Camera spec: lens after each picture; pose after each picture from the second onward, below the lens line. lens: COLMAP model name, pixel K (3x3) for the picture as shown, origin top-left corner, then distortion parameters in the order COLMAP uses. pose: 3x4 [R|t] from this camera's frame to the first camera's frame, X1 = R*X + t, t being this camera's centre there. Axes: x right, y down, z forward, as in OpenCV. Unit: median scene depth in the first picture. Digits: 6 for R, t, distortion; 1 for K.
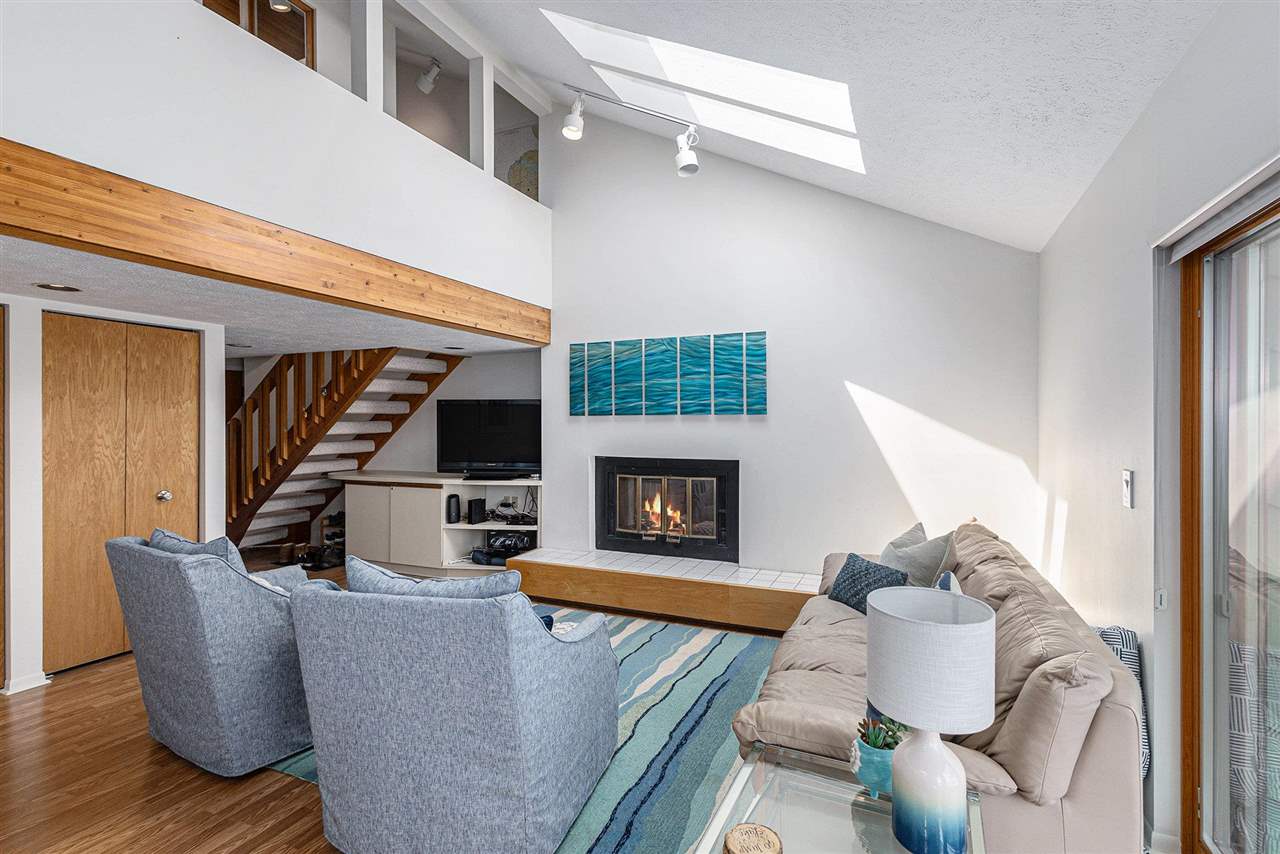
lens RADIAL K [[591.6, 0, 636.6], [0, 591.6, 433.6], [0, 0, 1]] dist [0.003109, -0.000502]
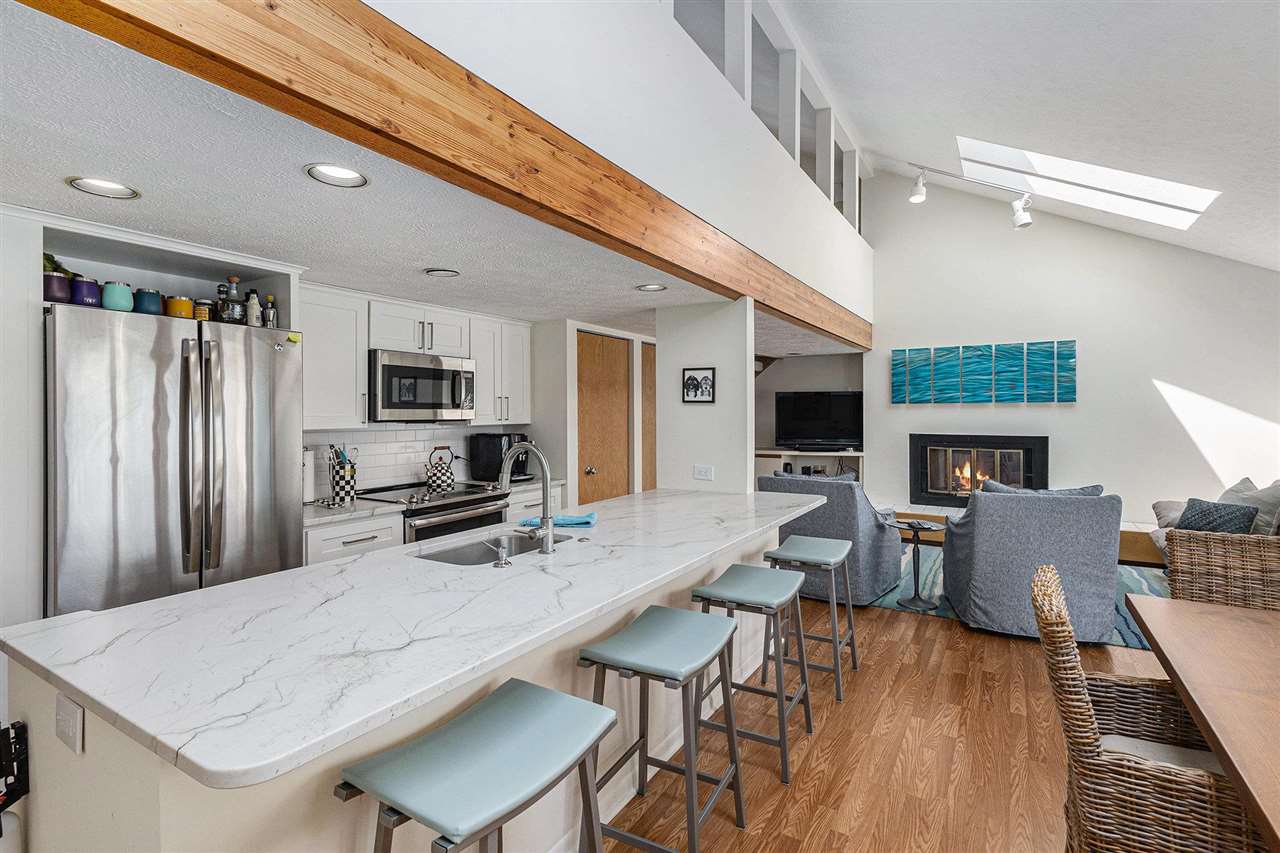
lens RADIAL K [[596.7, 0, 639.5], [0, 596.7, 414.8], [0, 0, 1]] dist [0.013696, 0.000077]
pose [[0.990370, -0.000478, -0.138444, -0.526229], [-0.001174, 0.999929, -0.011847, 0.012517], [0.138439, 0.011895, 0.990299, -0.443081]]
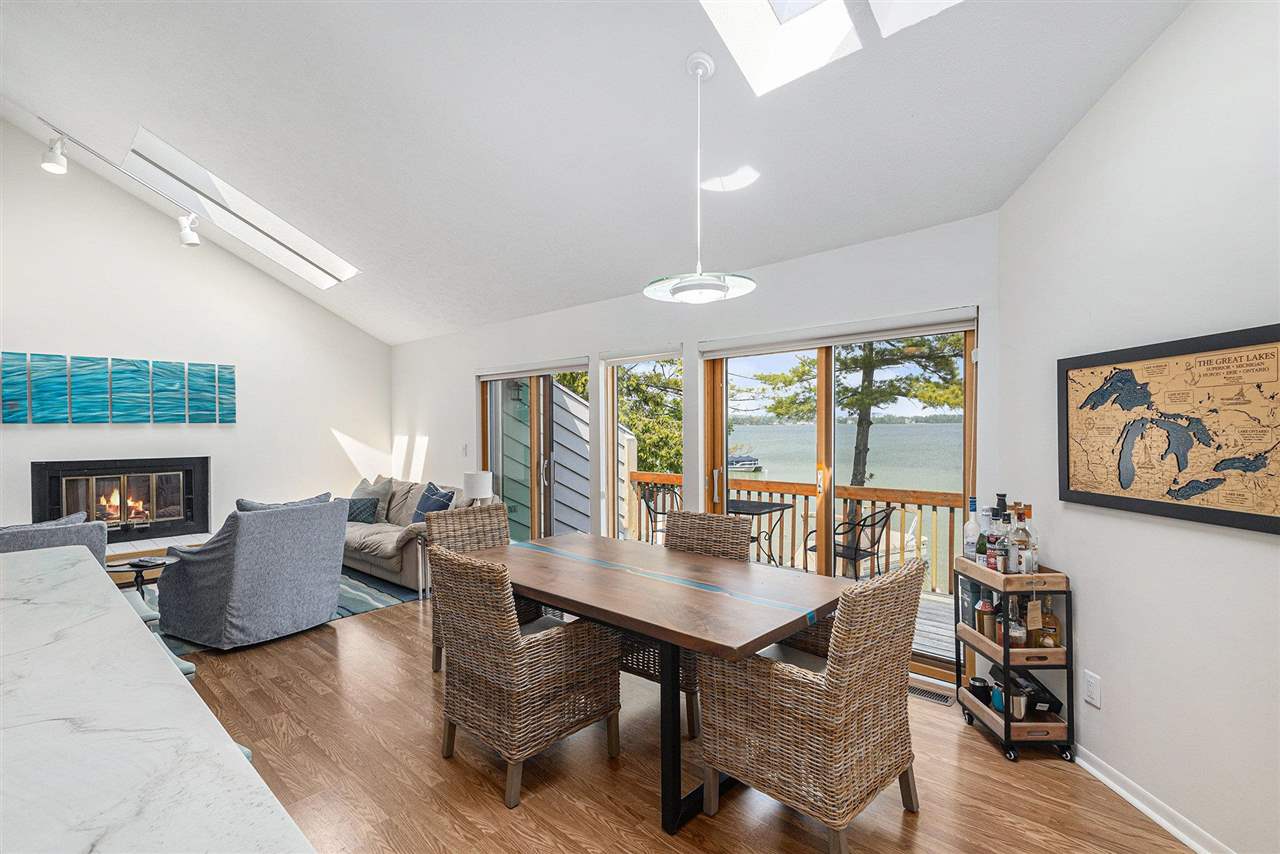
lens RADIAL K [[591.6, 0, 636.6], [0, 591.6, 433.6], [0, 0, 1]] dist [0.003109, -0.000502]
pose [[0.337532, -0.011469, 0.941244, -0.746790], [0.022192, 0.999745, 0.004224, 0.007610], [-0.941052, 0.019462, 0.337701, -0.370946]]
